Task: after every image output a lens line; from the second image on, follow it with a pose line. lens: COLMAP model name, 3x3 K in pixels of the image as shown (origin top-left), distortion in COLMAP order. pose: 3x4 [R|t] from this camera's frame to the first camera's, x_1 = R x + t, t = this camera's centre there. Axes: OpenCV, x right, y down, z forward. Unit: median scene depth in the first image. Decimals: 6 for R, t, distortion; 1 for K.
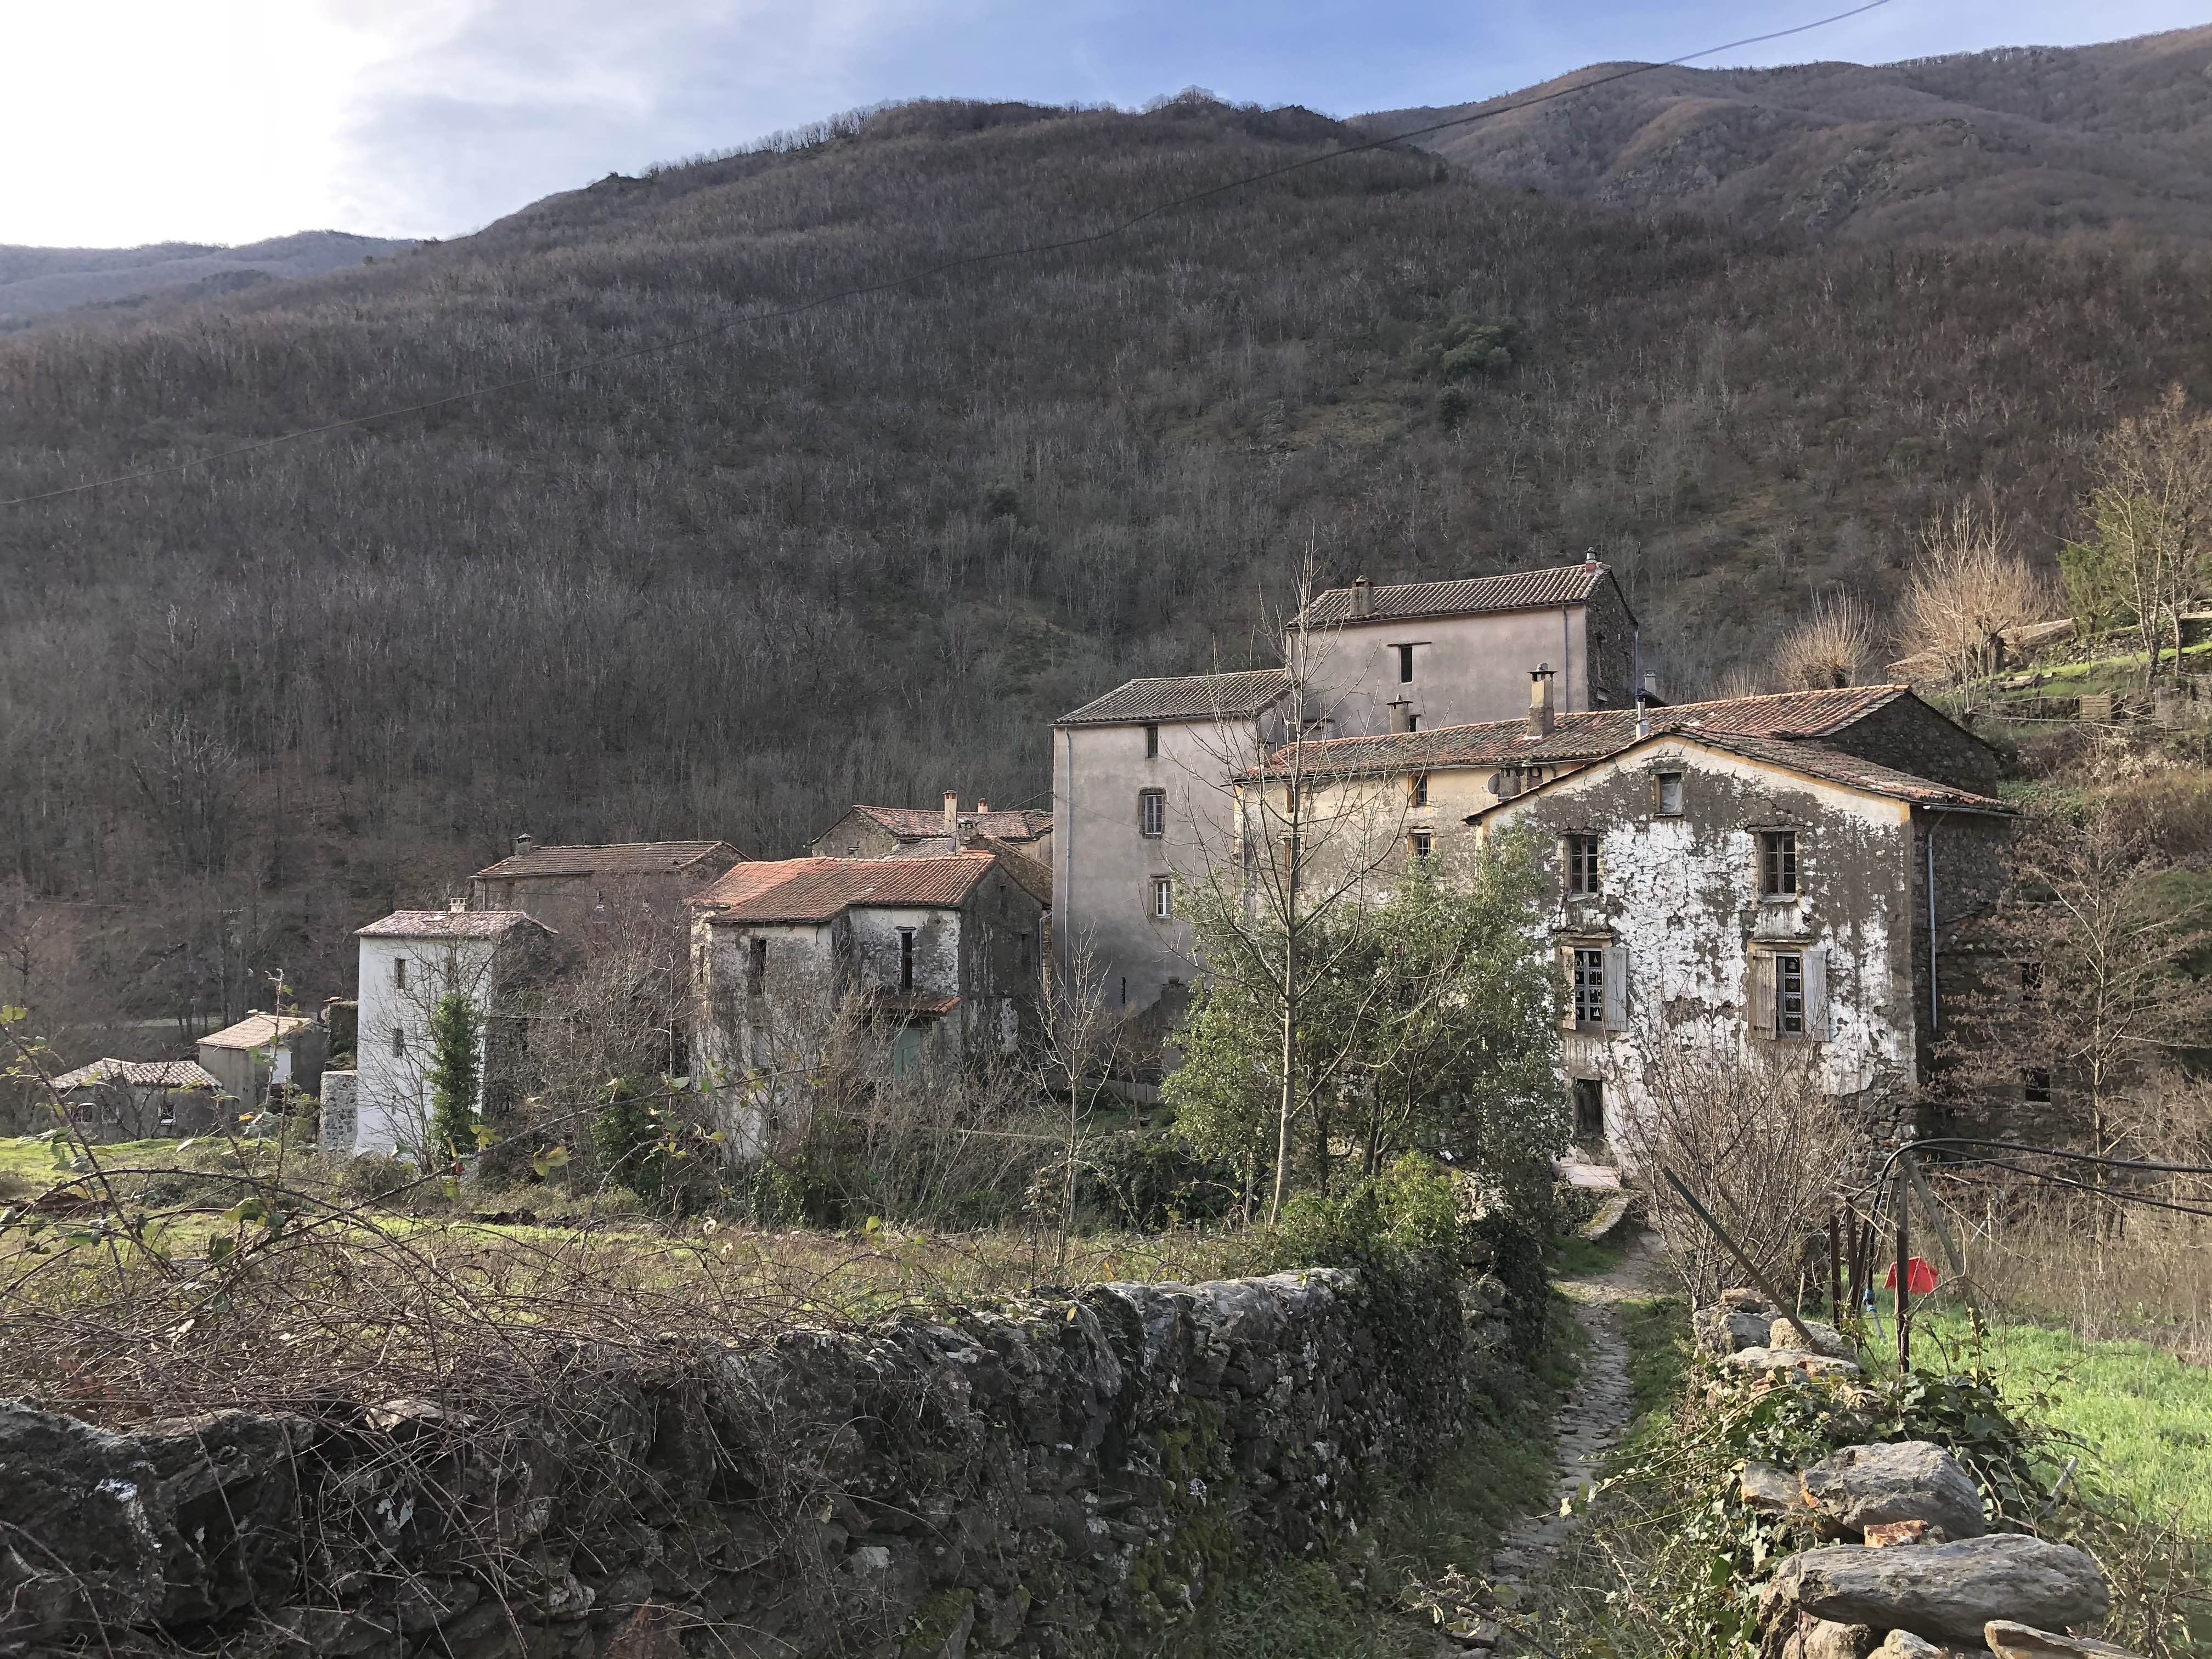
lens RADIAL K [[1760.3, 0, 1097.0], [0, 1760.3, 823.5], [0, 0, 1]] dist [0.026629, -0.017381]
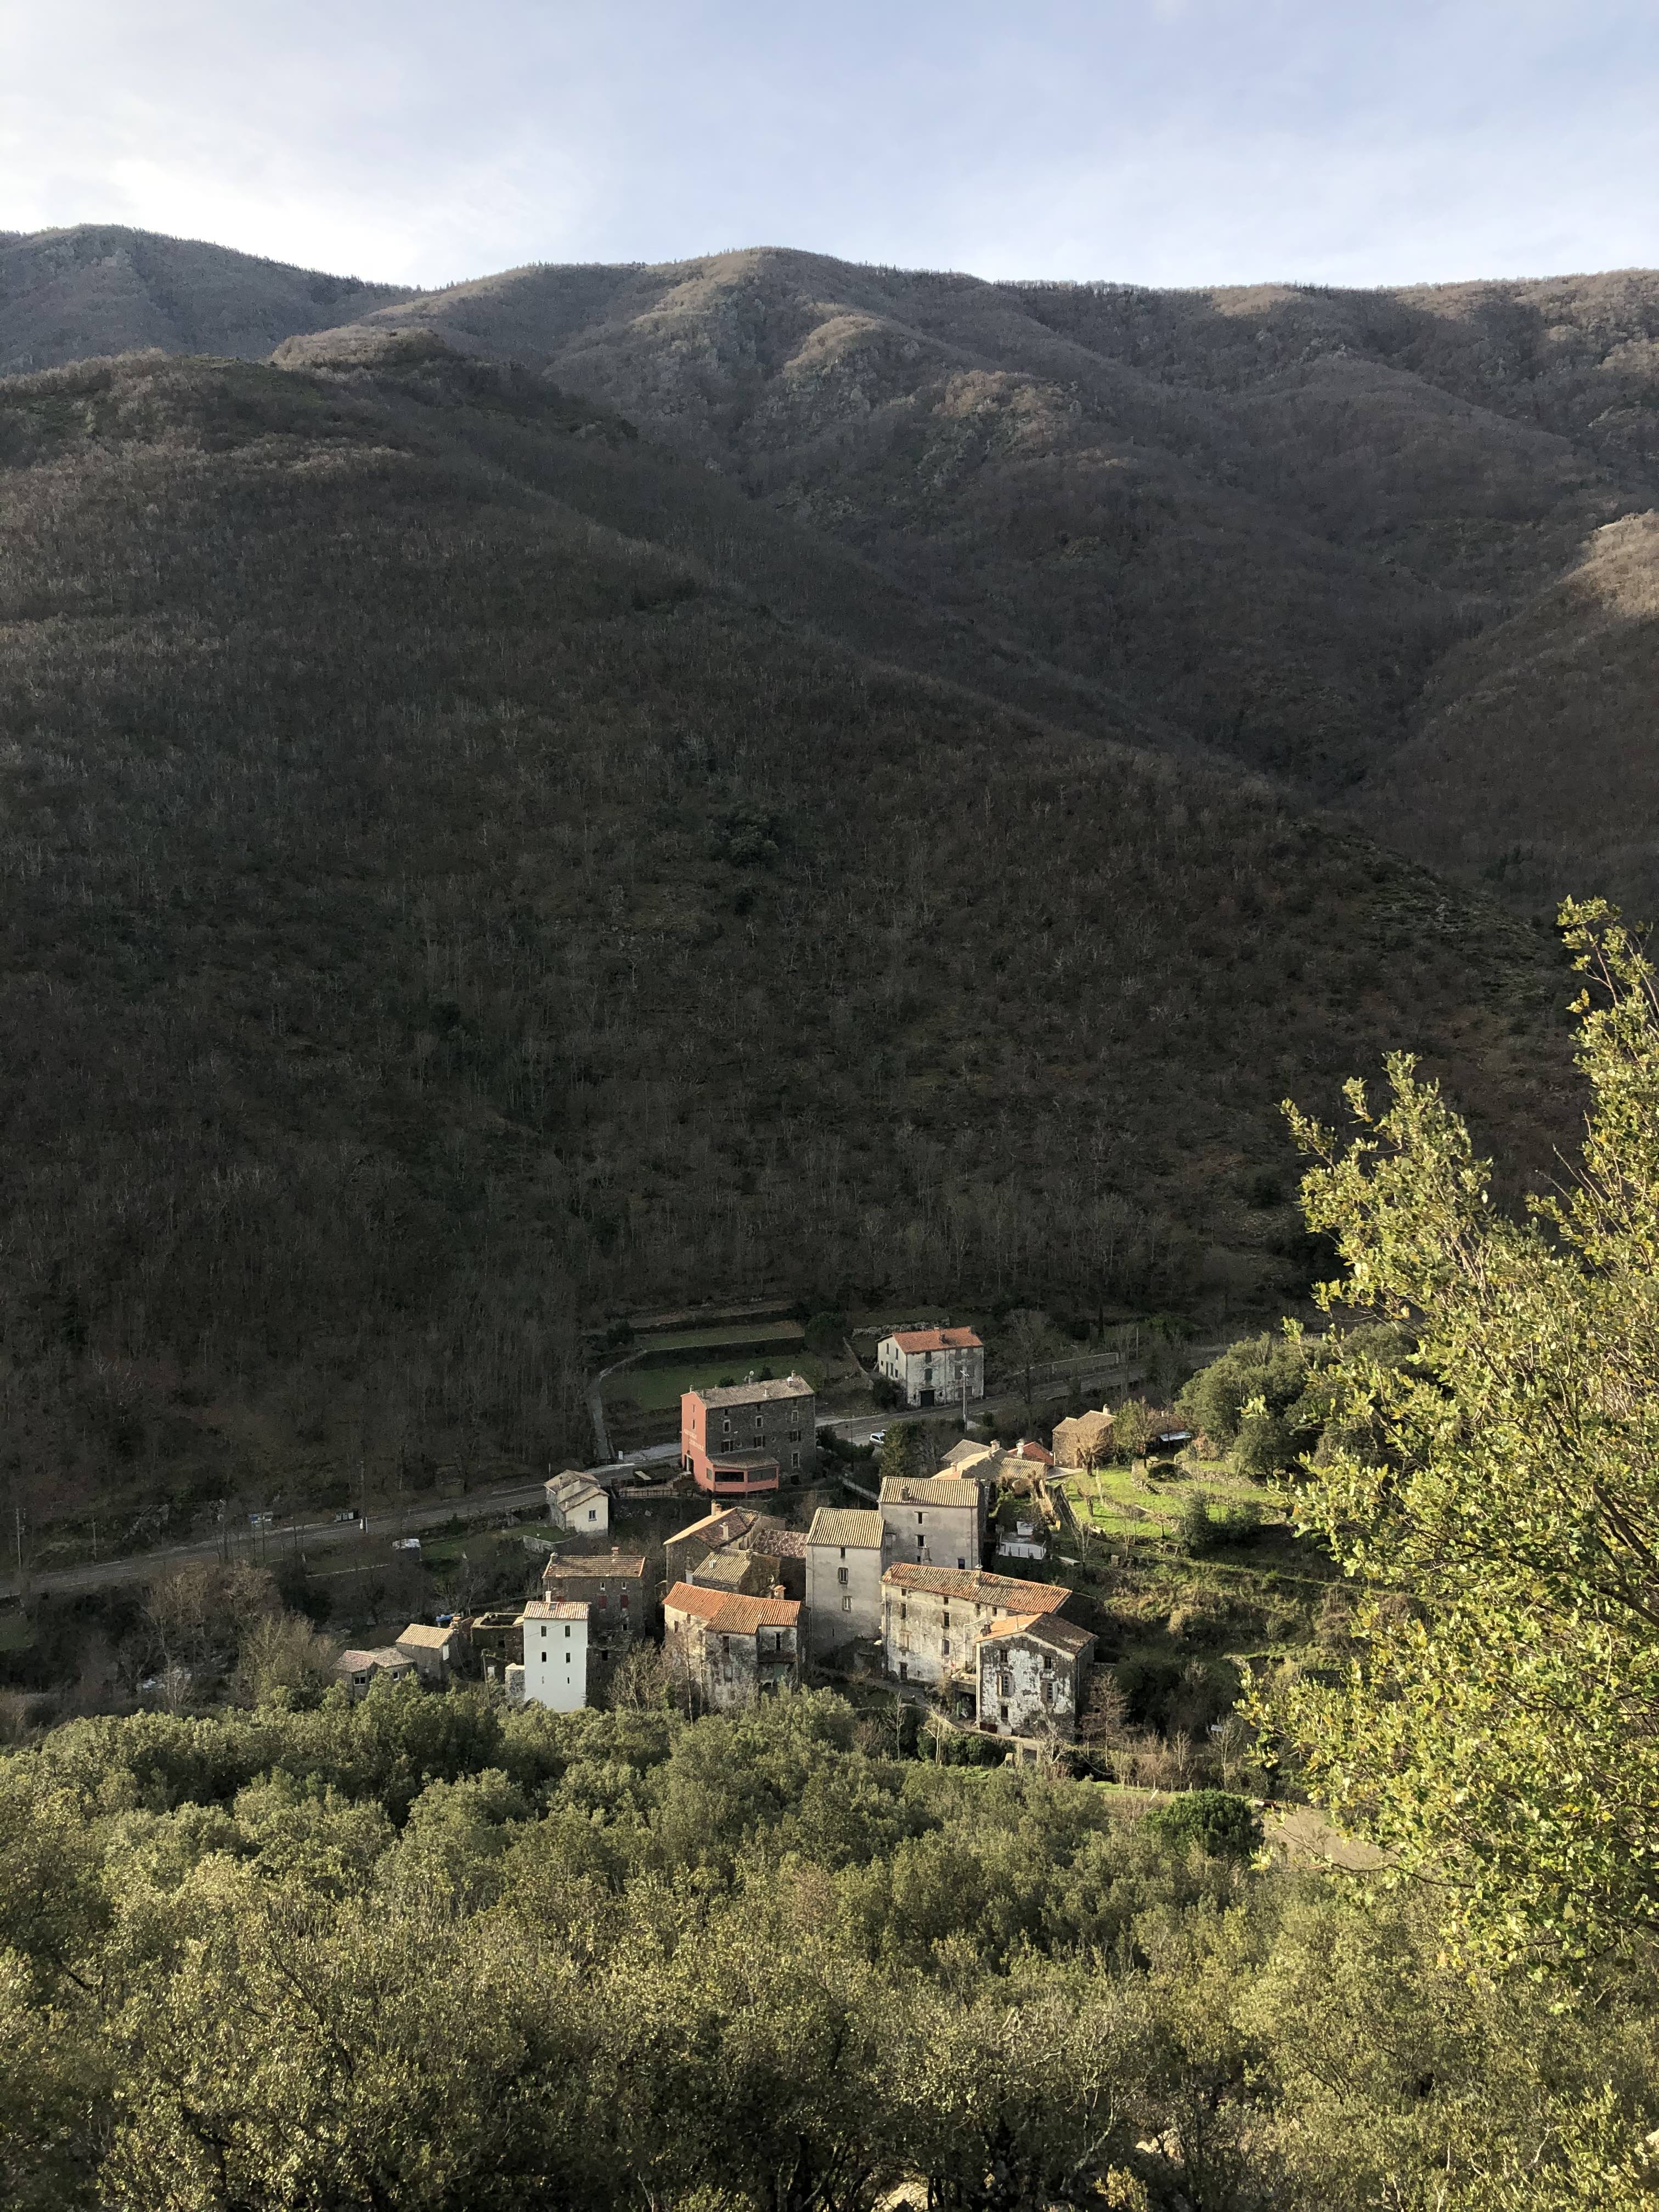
lens RADIAL K [[1760.3, 0, 842.9], [0, 1760.3, 1111.7], [0, 0, 1]] dist [0.026629, -0.017381]
pose [[0.943376, -0.025758, 0.330724, -1.536766], [-0.012765, 0.993423, 0.113785, -1.846794], [-0.331479, -0.111564, 0.936843, -2.847980]]
